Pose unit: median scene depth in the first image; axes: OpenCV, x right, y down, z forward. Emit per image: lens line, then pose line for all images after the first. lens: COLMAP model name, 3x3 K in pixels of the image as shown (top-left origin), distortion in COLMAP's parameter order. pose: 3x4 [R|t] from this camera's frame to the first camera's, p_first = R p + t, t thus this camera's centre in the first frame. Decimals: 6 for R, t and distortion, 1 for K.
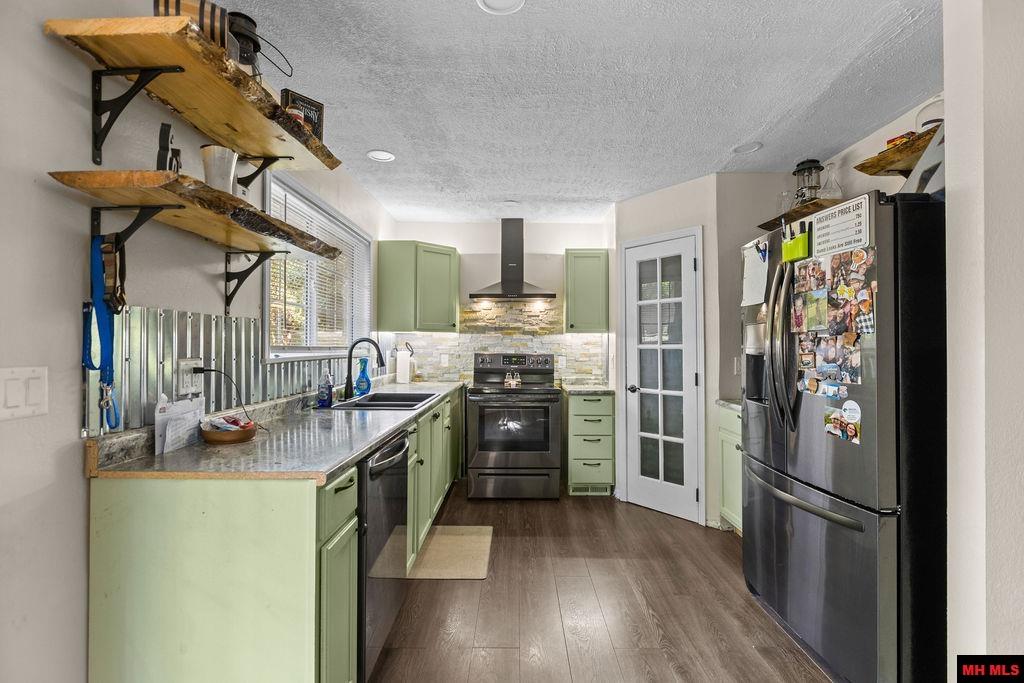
lens RADIAL K [[484.2, 0, 514.9], [0, 484.2, 338.9], [0, 0, 1]] dist [-0.002787, -0.000322]
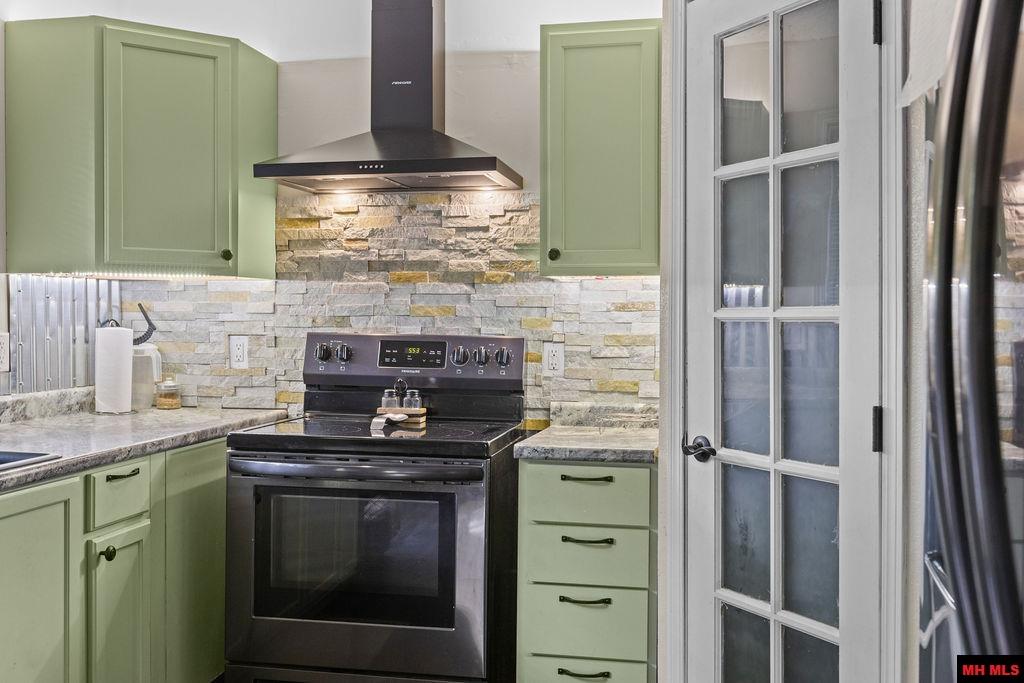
lens RADIAL K [[991.9, 0, 512.0], [0, 991.9, 341.5], [0, 0, 1]] dist [-0.003142, -0.005768]
pose [[0.981406, 0.006480, -0.191831, 0.212885], [0.000476, 0.999345, 0.036190, 0.008888], [0.191940, -0.035609, 0.980760, 0.302970]]
